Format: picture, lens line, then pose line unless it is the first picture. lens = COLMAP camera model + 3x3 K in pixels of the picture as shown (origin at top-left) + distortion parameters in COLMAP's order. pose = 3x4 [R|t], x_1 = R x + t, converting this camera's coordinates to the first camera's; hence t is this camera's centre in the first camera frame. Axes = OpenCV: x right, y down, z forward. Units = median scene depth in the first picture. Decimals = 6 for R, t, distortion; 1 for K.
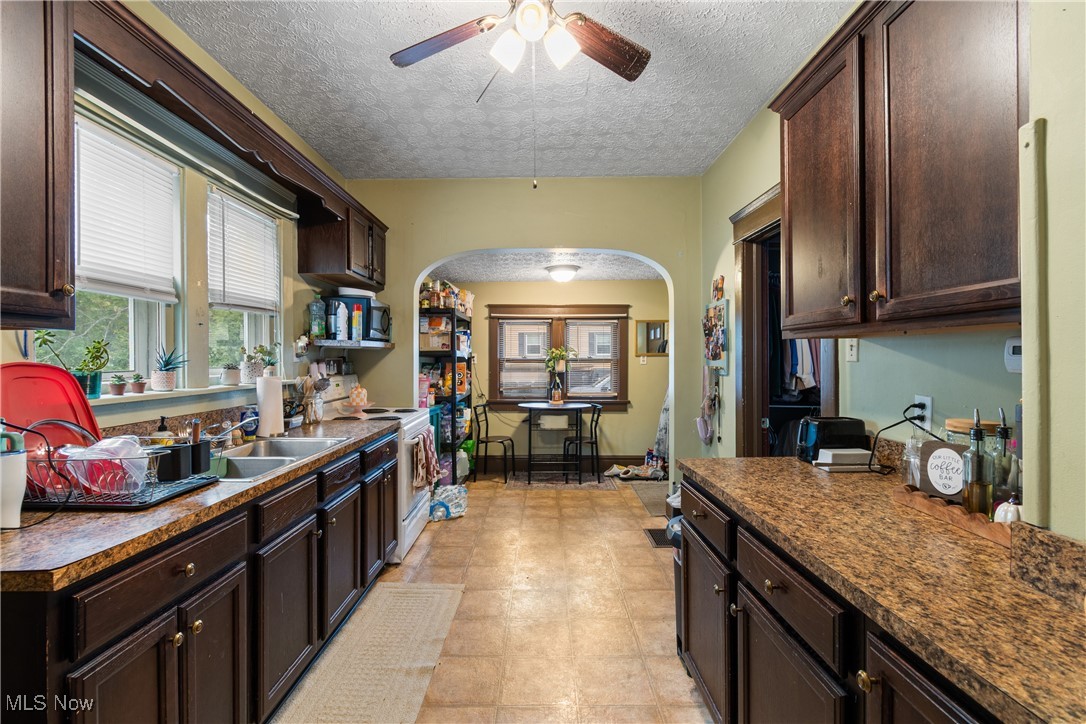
lens RADIAL K [[491.1, 0, 543.8], [0, 491.1, 359.4], [0, 0, 1]] dist [0.002323, -0.002047]
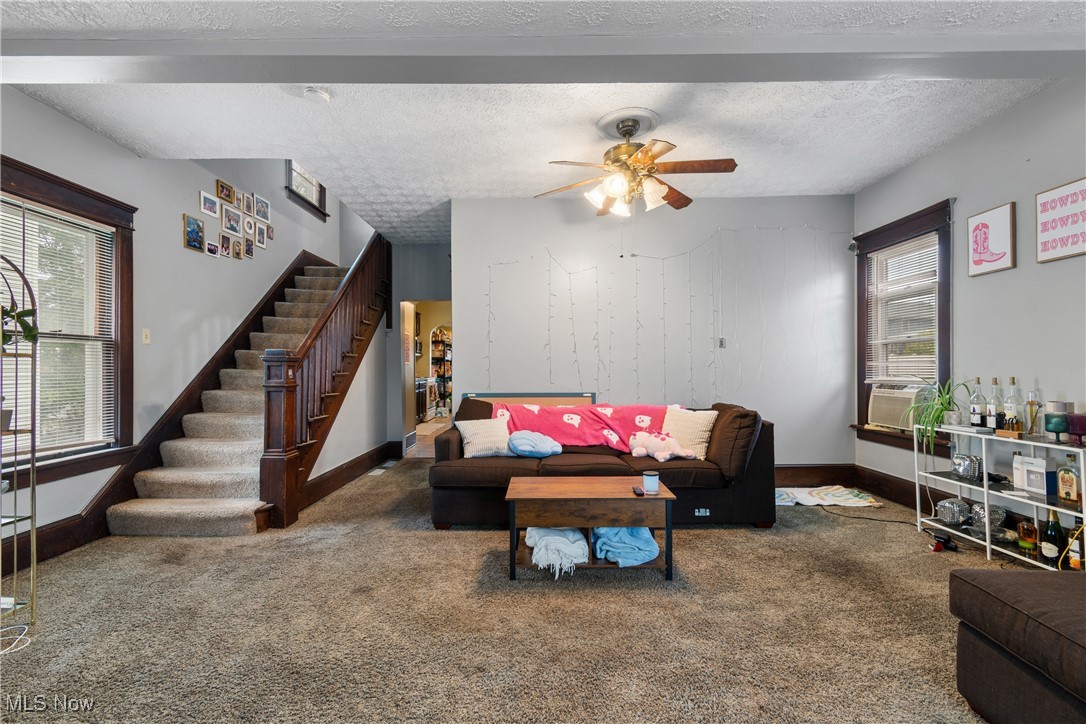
lens RADIAL K [[491.1, 0, 540.4], [0, 491.1, 362.3], [0, 0, 1]] dist [0.002323, -0.002047]
pose [[0.999667, 0.011719, 0.022973, 0.259968], [-0.011425, 0.999851, -0.012926, 0.035976], [-0.023122, 0.012660, 0.999653, -1.585093]]
